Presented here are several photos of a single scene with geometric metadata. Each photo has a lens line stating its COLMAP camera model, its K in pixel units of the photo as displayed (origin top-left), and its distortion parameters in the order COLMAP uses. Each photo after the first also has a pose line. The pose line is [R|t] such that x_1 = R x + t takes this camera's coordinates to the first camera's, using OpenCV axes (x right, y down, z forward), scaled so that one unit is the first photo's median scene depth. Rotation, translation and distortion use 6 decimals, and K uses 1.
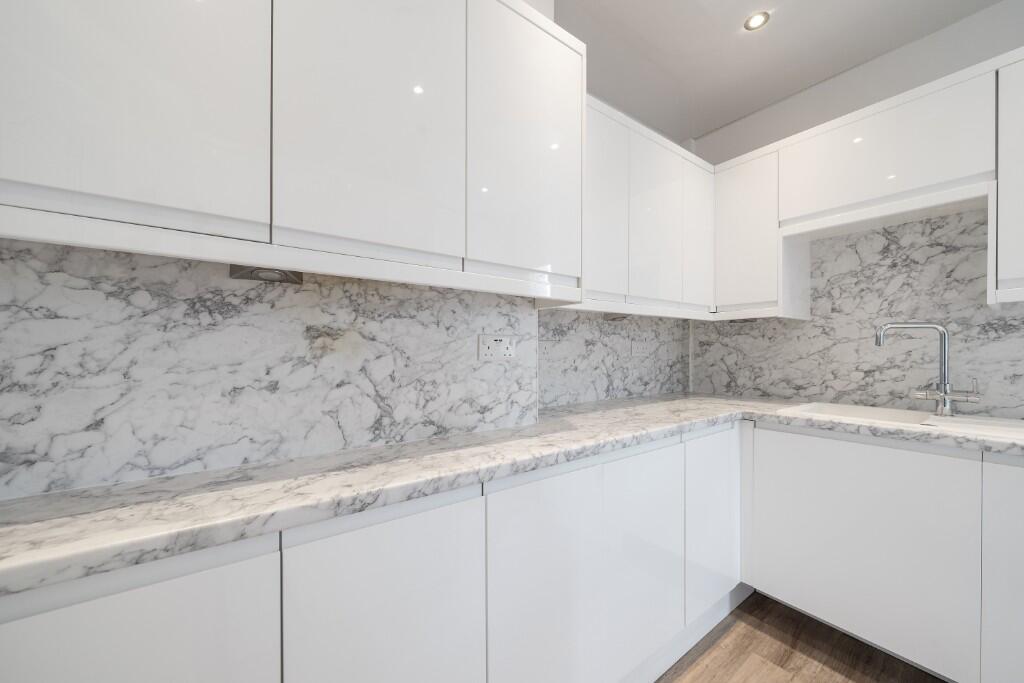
lens RADIAL K [[377.1, 0, 506.4], [0, 377.1, 352.6], [0, 0, 1]] dist [-0.003086, -0.000060]
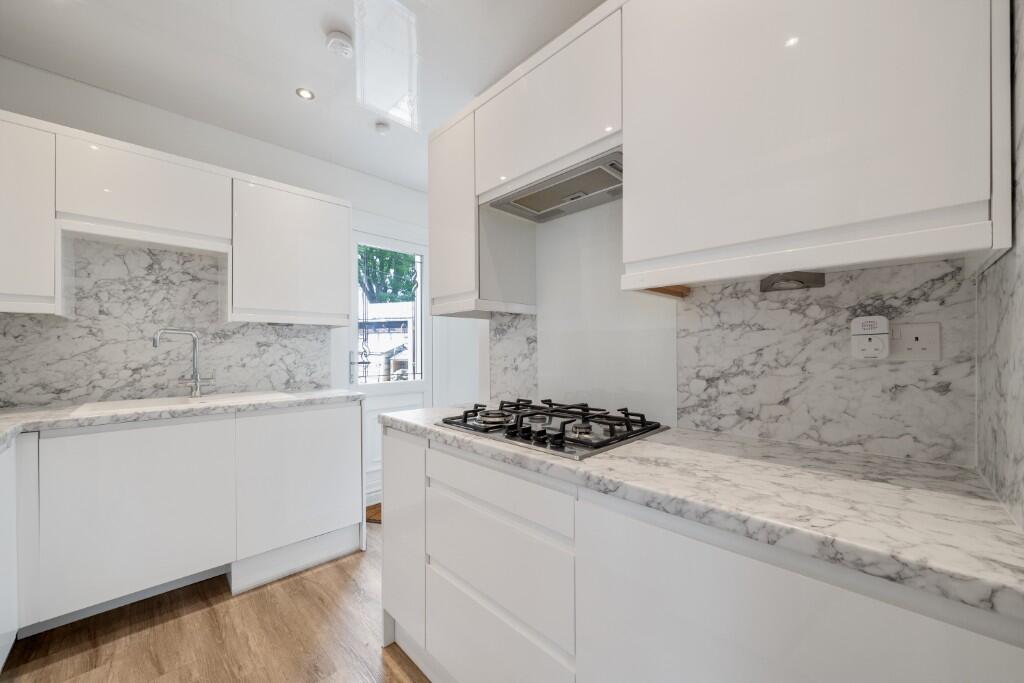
lens RADIAL K [[377.1, 0, 504.3], [0, 377.1, 347.8], [0, 0, 1]] dist [-0.003086, -0.000060]
pose [[-0.136087, 0.006093, 0.990678, -0.338616], [0.008988, 0.999948, -0.004915, 0.000623], [-0.990656, 0.008235, -0.136135, 0.041772]]
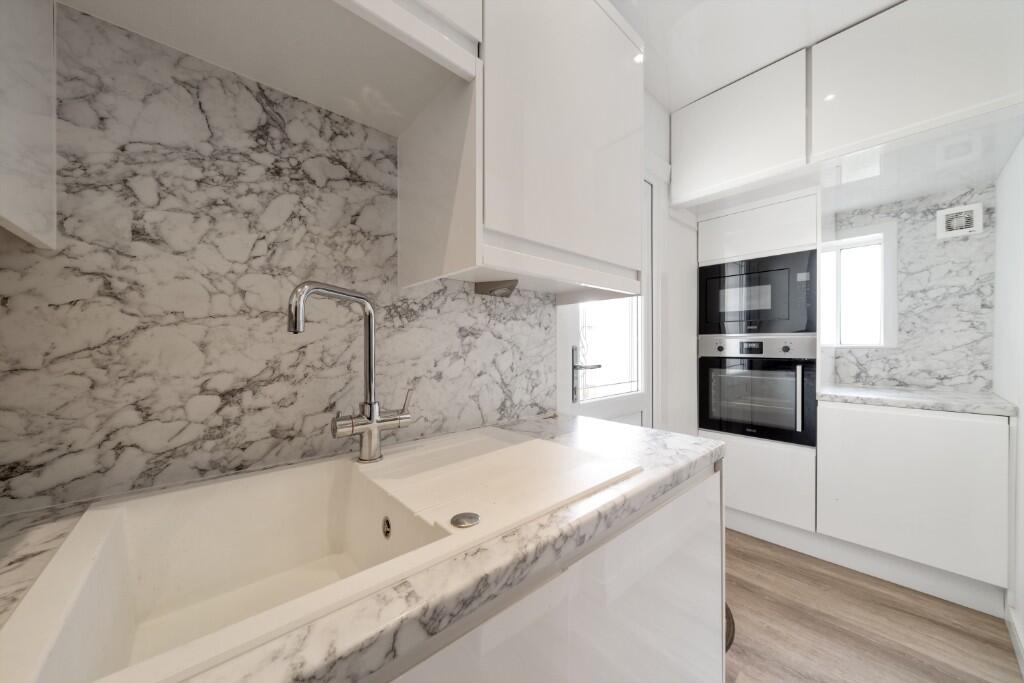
lens RADIAL K [[347.8, 0, 512.5], [0, 347.8, 346.8], [0, 0, 1]] dist [-0.006310, 0.000209]
pose [[-0.091465, -0.004155, 0.995800, 0.546225], [0.006482, 0.999968, 0.004768, -0.003081], [-0.995787, 0.006891, -0.091435, 0.728593]]
